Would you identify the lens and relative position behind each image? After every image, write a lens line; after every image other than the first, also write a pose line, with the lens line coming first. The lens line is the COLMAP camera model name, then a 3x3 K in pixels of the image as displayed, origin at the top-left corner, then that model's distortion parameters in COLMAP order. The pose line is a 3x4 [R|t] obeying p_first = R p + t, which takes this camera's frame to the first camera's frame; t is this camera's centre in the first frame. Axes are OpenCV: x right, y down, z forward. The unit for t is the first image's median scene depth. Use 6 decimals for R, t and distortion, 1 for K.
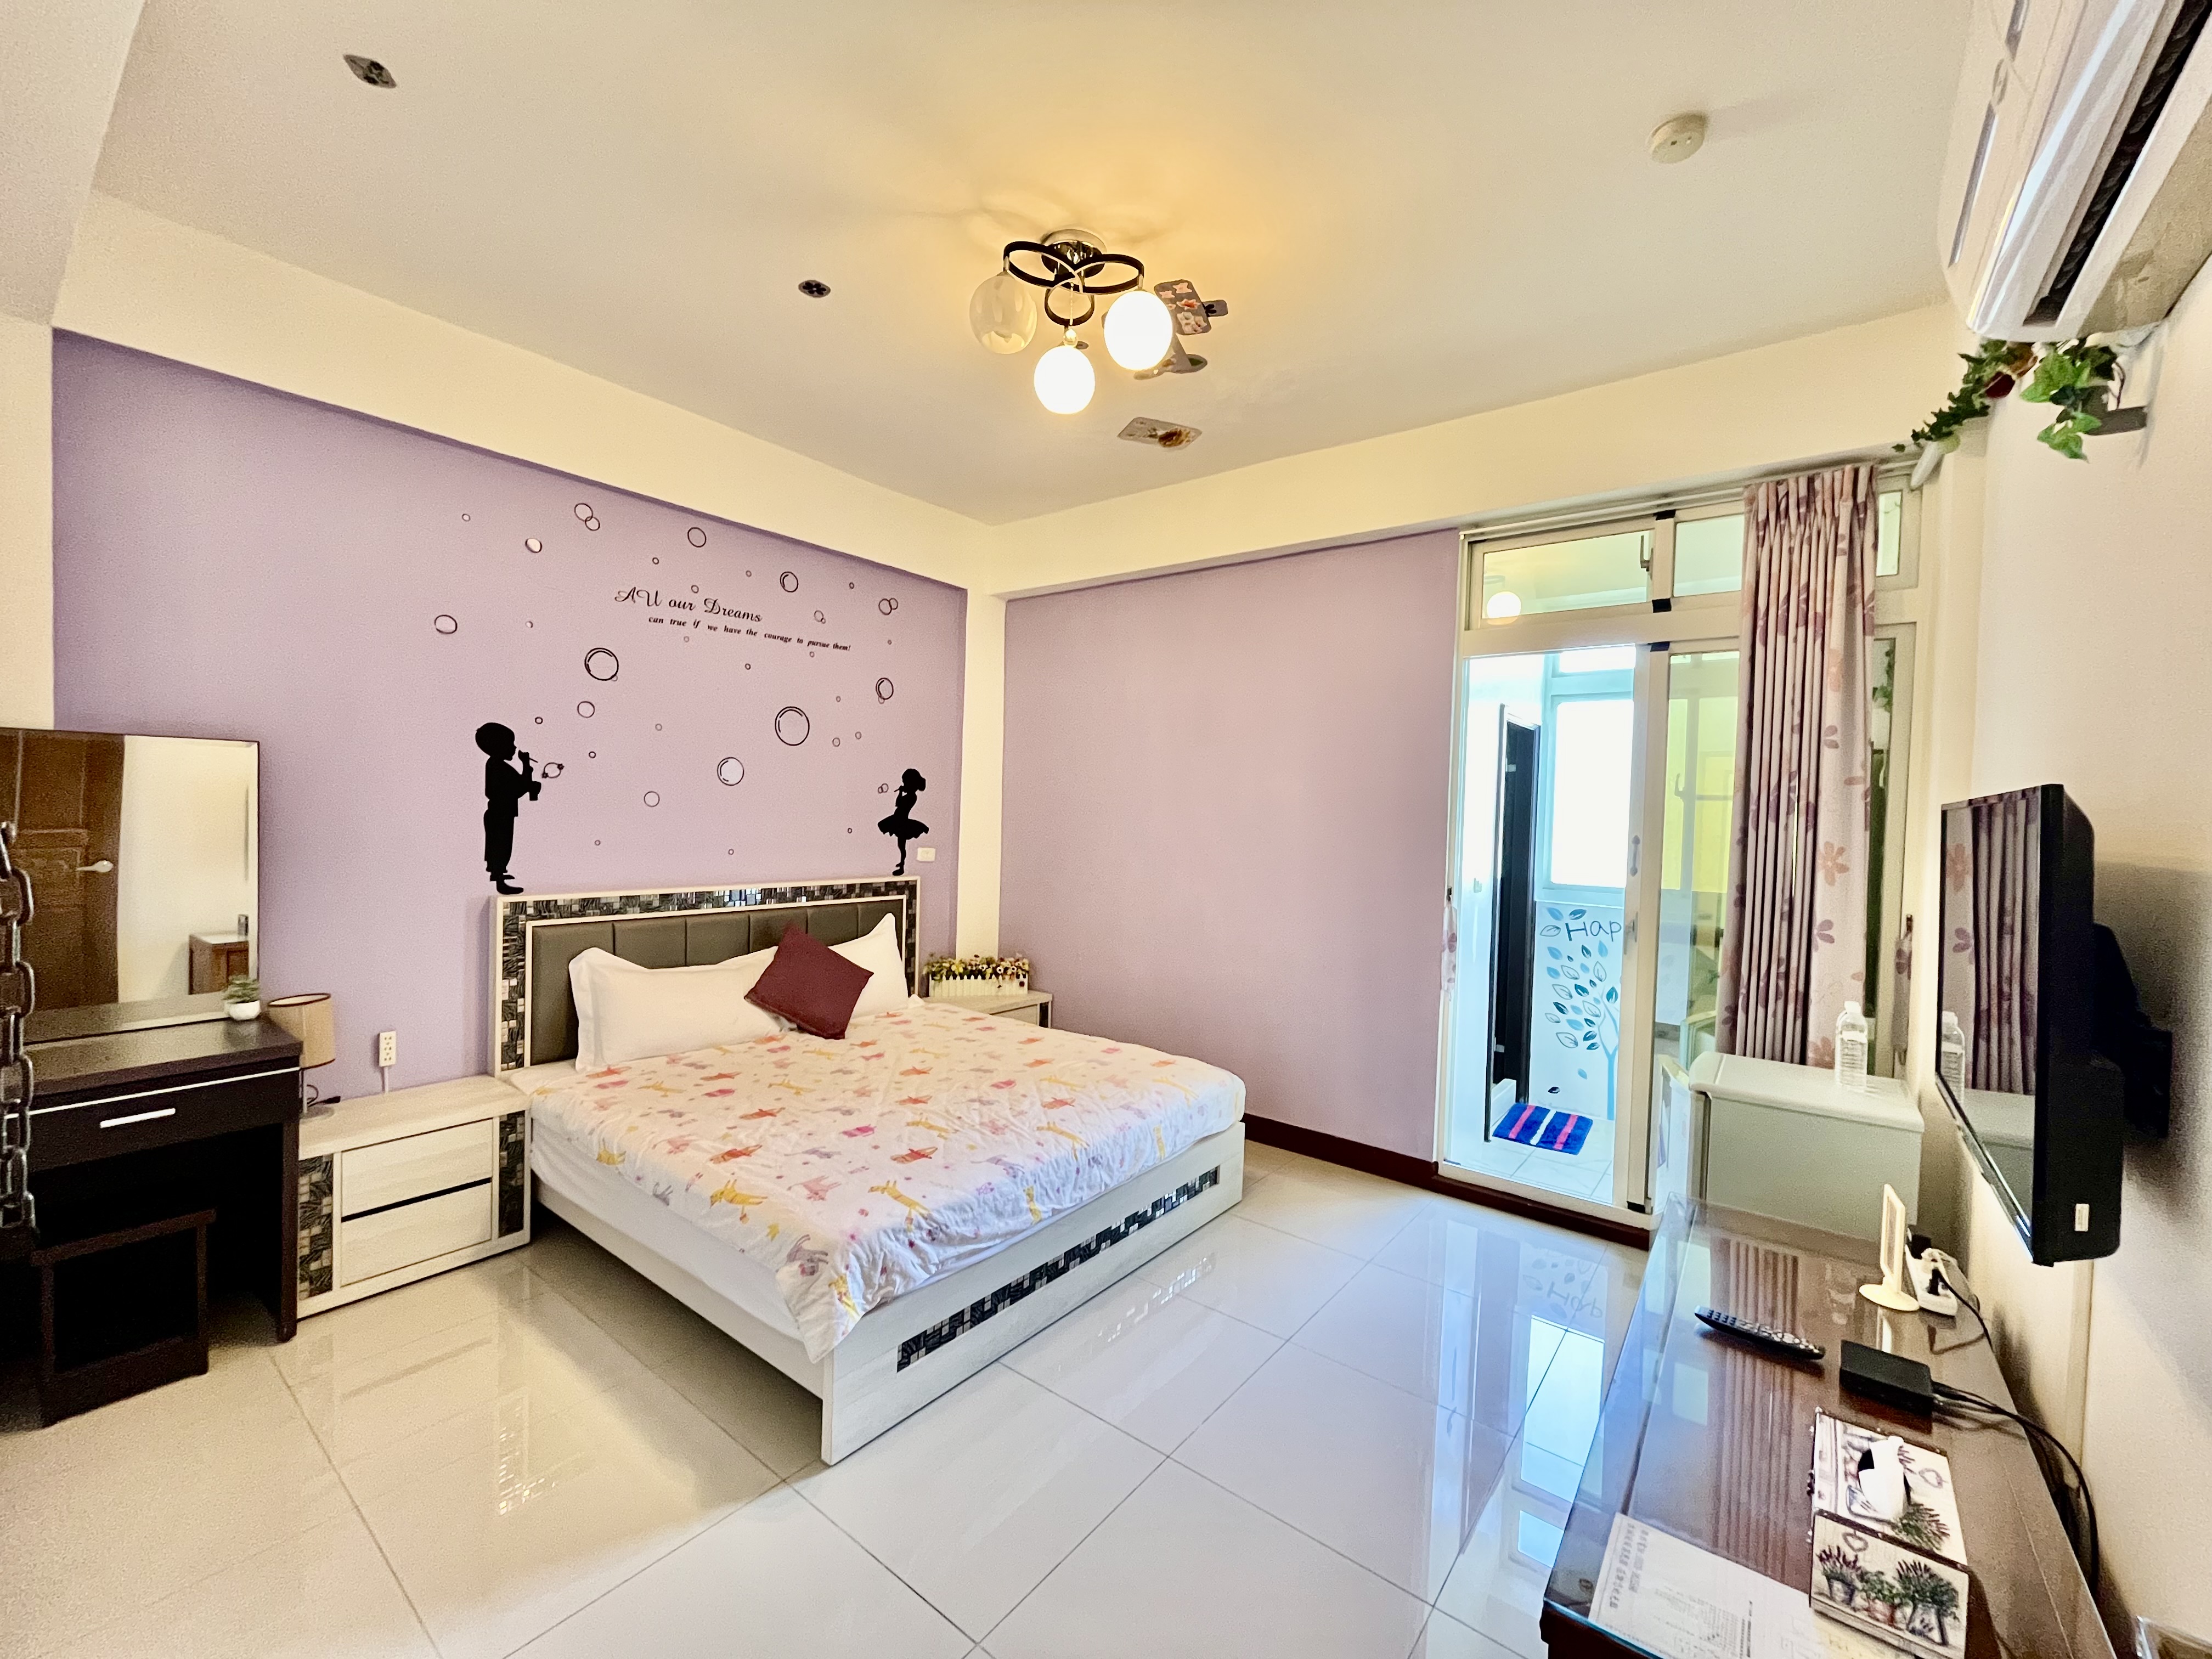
lens RADIAL K [[902.5, 0, 1106.0], [0, 902.5, 829.5], [0, 0, 1]] dist [-0.002241, -0.000093]
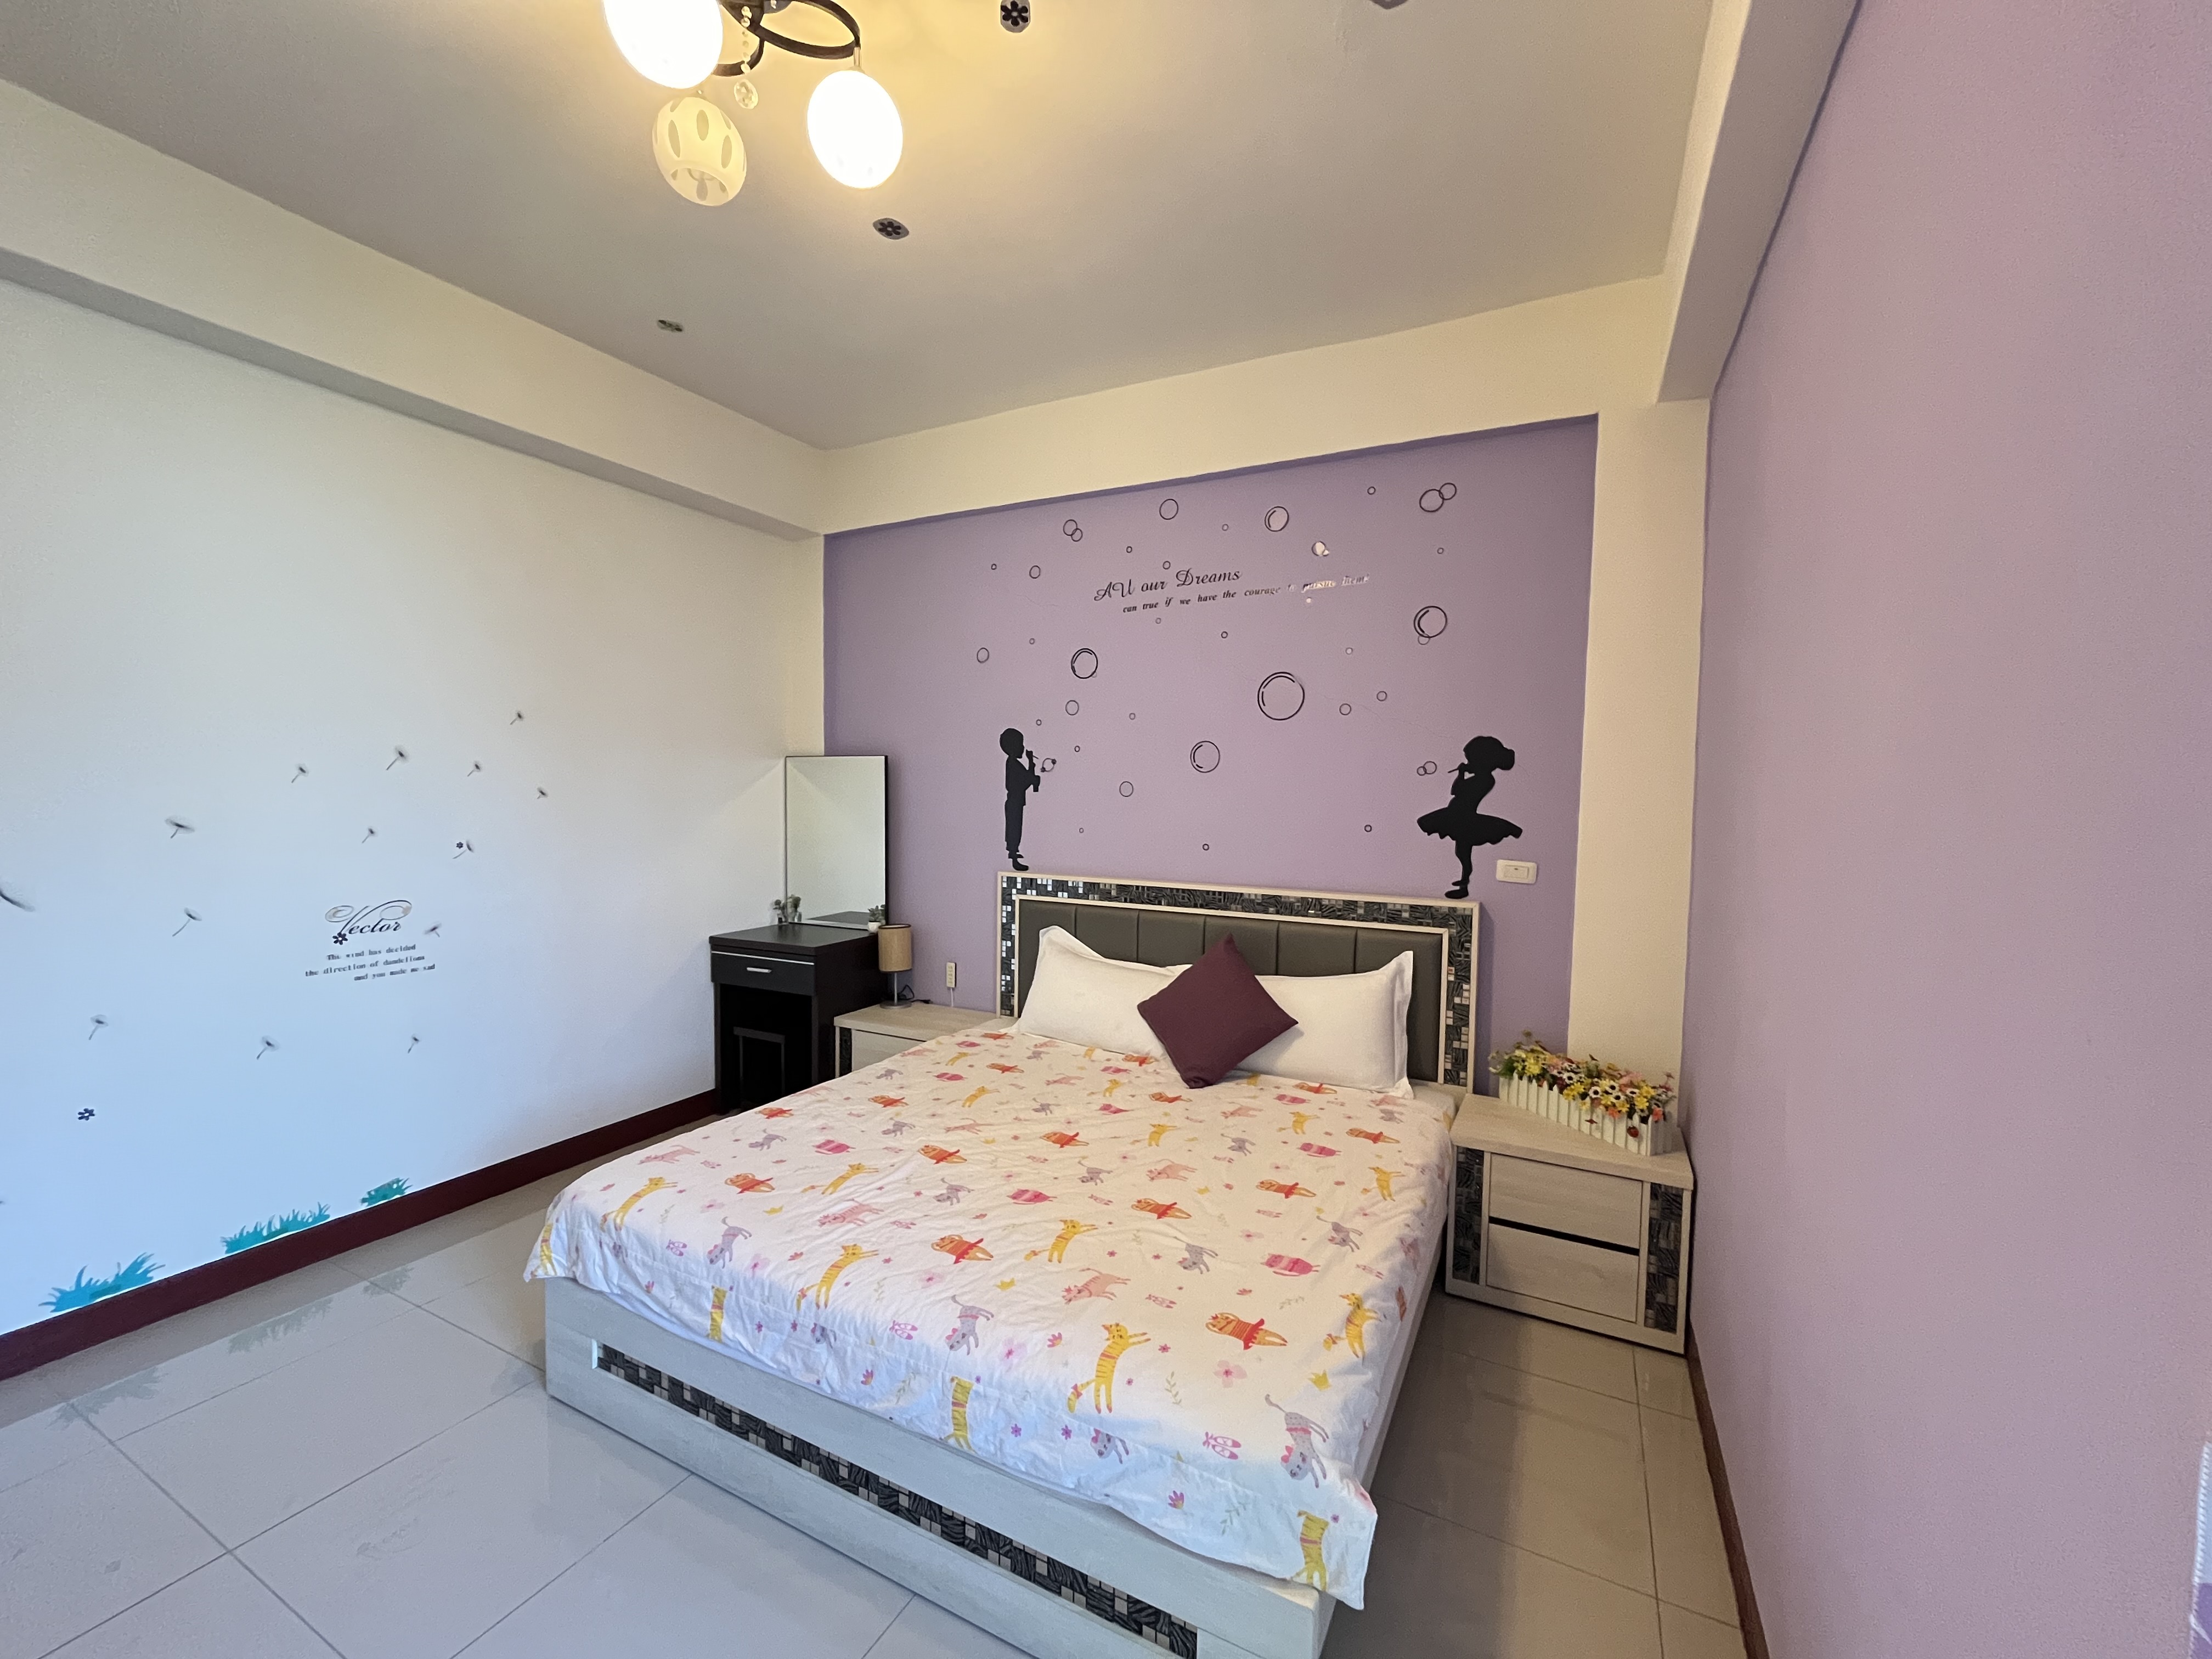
lens RADIAL K [[902.5, 0, 1106.0], [0, 902.5, 829.5], [0, 0, 1]] dist [-0.002241, -0.000093]
pose [[0.177843, 0.018771, -0.983880, 0.501411], [-0.029393, 0.999473, 0.013756, -0.002251], [0.983620, 0.026472, 0.178301, 0.839781]]
